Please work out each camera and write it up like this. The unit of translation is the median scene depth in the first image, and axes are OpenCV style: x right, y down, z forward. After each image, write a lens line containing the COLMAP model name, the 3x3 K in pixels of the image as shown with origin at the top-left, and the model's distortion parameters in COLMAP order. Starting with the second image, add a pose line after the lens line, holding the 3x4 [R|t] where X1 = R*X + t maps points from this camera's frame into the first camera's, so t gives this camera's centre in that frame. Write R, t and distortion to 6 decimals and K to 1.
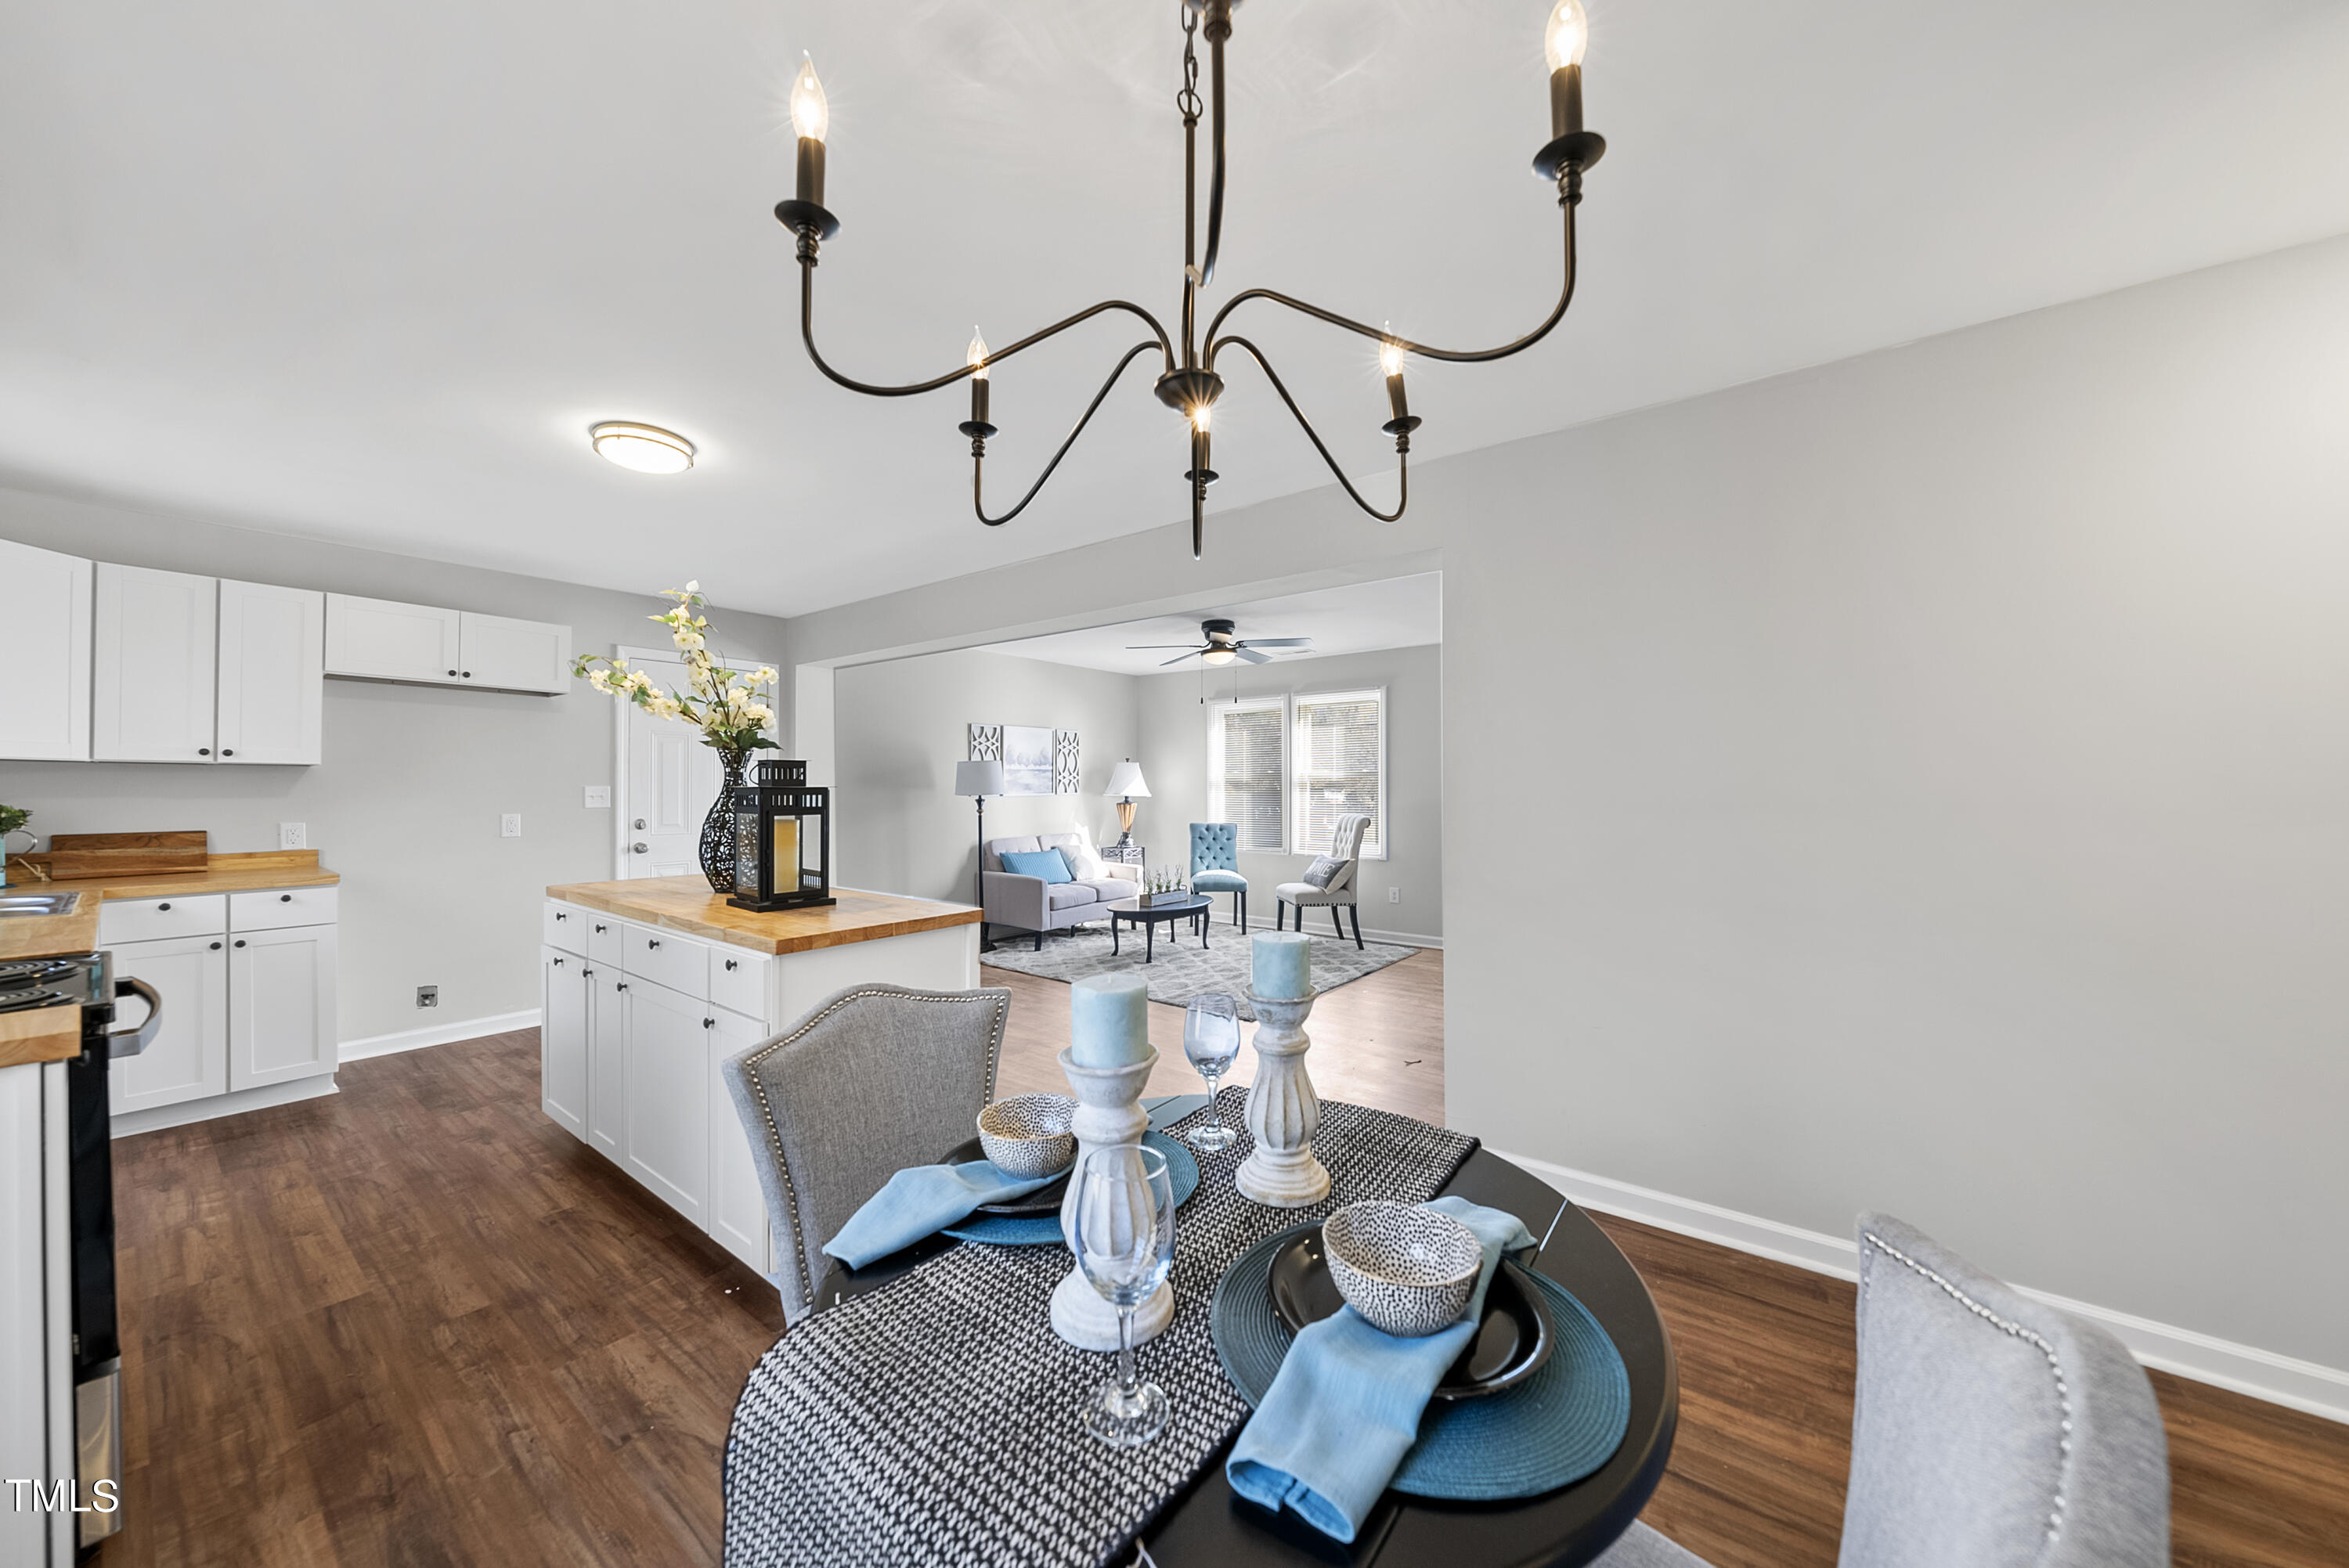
lens RADIAL K [[813.1, 0, 1177.9], [0, 813.1, 783.3], [0, 0, 1]] dist [0.000009, 0.000000]
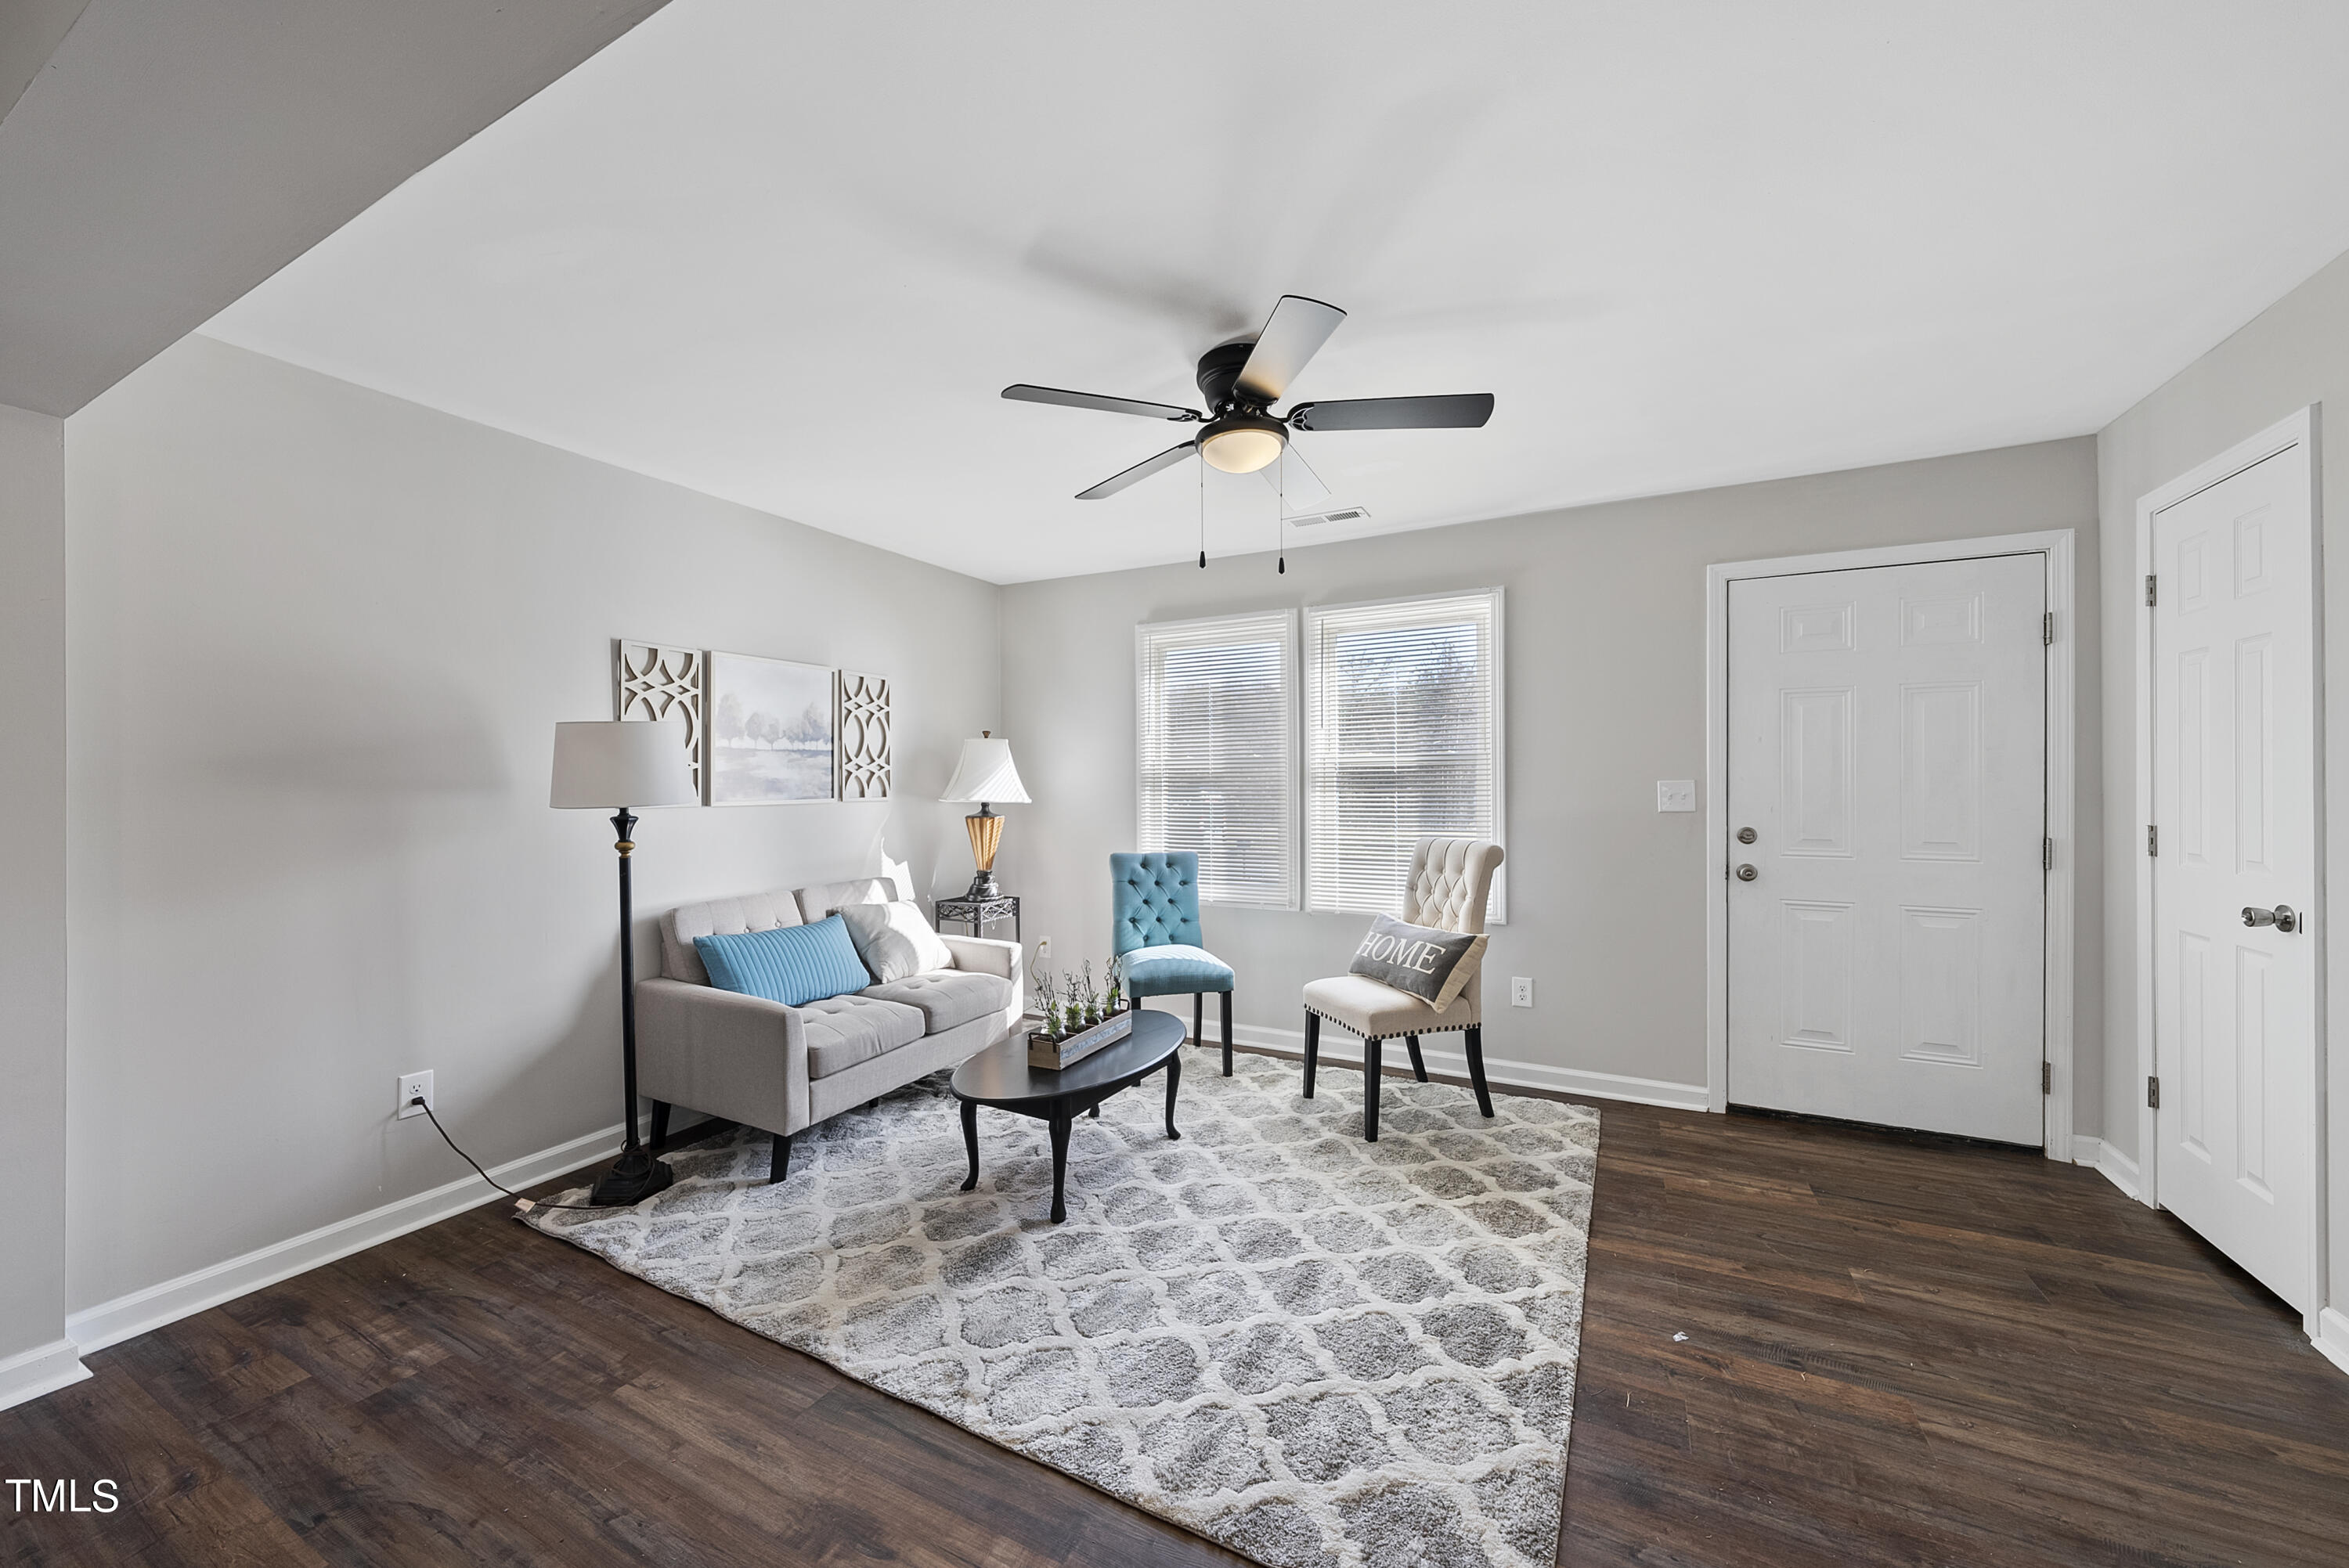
lens RADIAL K [[870.2, 0, 1163.6], [0, 870.2, 779.7], [0, 0, 1]] dist [0.000247, 0.000032]
pose [[0.986806, -0.004938, 0.161831, -0.043872], [0.005749, 0.999973, -0.004543, 0.004397], [-0.161804, 0.005414, 0.986808, 0.473067]]
